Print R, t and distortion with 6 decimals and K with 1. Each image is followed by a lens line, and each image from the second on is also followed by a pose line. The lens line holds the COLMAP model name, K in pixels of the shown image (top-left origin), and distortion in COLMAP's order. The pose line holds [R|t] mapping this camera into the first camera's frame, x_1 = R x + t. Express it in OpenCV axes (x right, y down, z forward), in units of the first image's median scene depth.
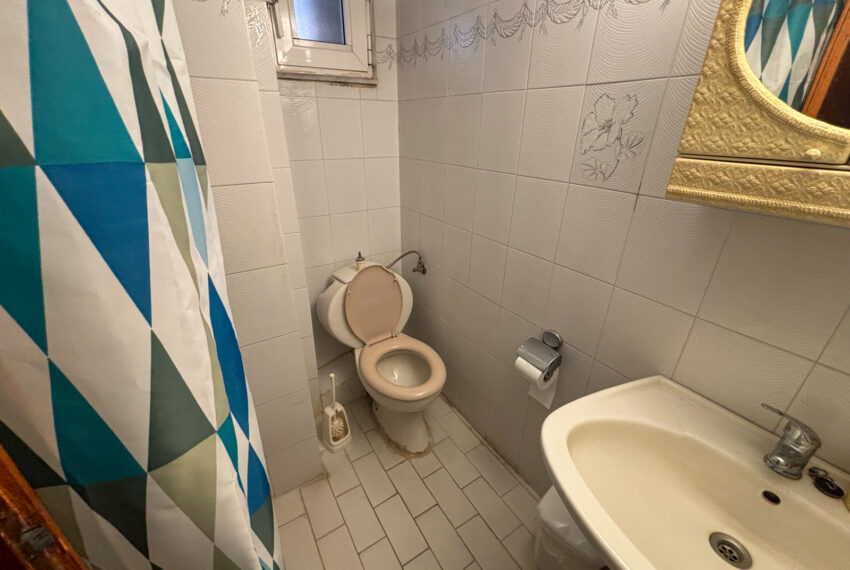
lens RADIAL K [[344.0, 0, 424.3], [0, 344.0, 283.9], [0, 0, 1]] dist [0.000812, 0.000130]
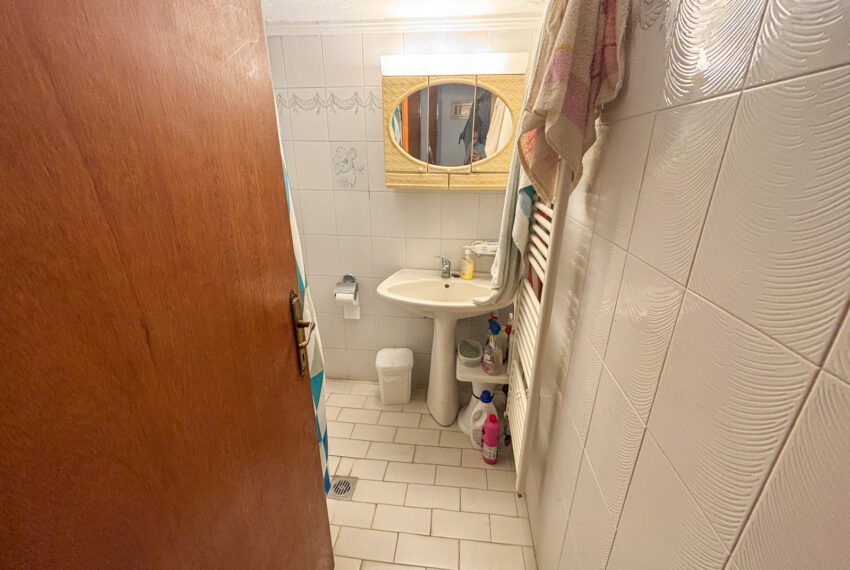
lens RADIAL K [[344.0, 0, 427.8], [0, 344.0, 285.3], [0, 0, 1]] dist [0.000812, 0.000130]
pose [[0.626995, -0.273320, 0.729502, -1.183883], [0.324893, 0.942850, 0.074014, 0.344369], [-0.708041, 0.190604, 0.679962, -0.838547]]
